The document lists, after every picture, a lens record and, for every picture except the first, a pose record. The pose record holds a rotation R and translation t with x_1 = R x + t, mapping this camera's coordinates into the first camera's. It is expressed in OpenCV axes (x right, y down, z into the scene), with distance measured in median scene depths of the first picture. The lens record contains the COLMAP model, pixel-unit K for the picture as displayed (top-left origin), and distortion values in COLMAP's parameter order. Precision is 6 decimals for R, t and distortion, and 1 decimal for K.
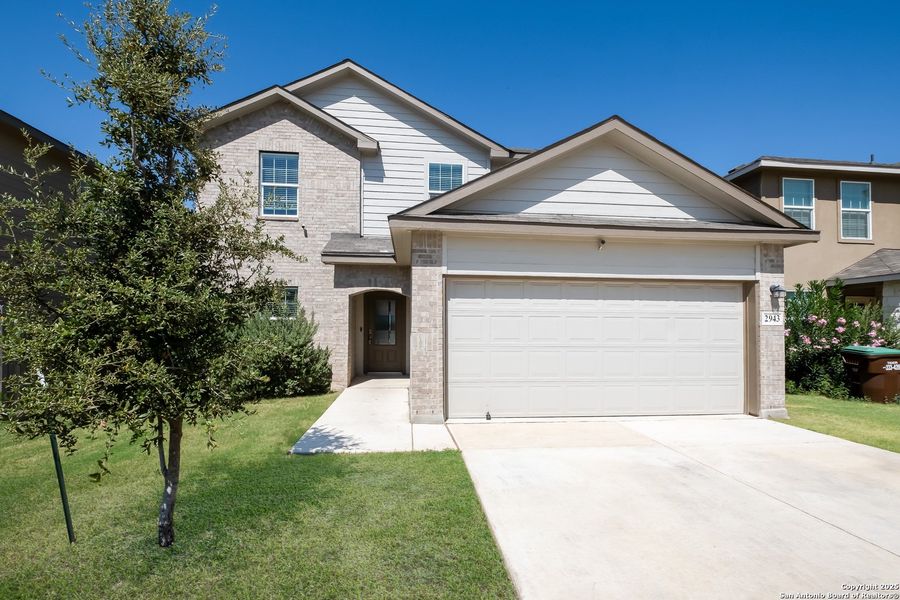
lens RADIAL K [[391.7, 0, 451.3], [0, 391.7, 325.3], [0, 0, 1]] dist [0.000679, -0.004640]
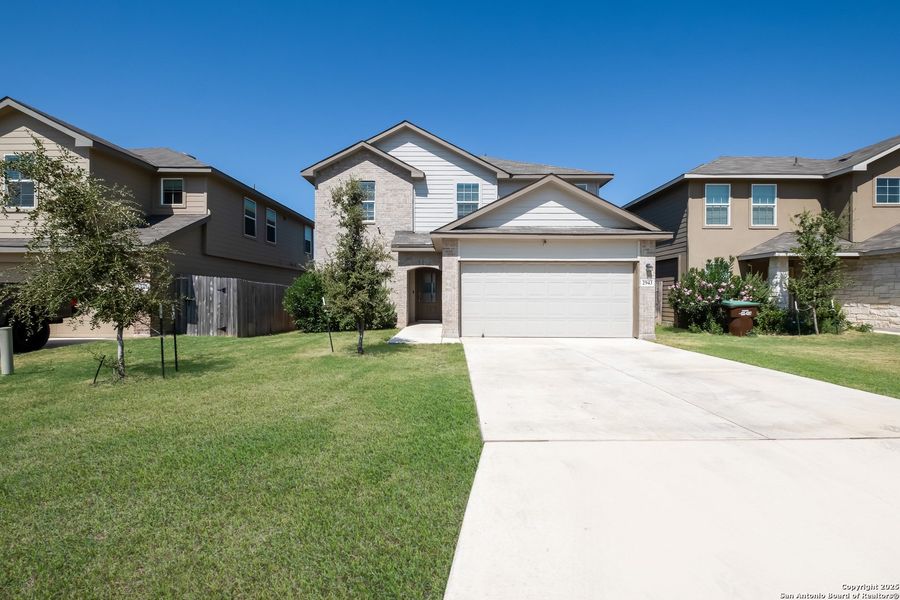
lens RADIAL K [[390.4, 0, 449.9], [0, 390.4, 295.2], [0, 0, 1]] dist [-0.000180, -0.006000]
pose [[0.993217, -0.002510, -0.116247, 0.108347], [0.002787, 0.999994, 0.002215, 0.023467], [0.116240, -0.002524, 0.993218, -0.610985]]
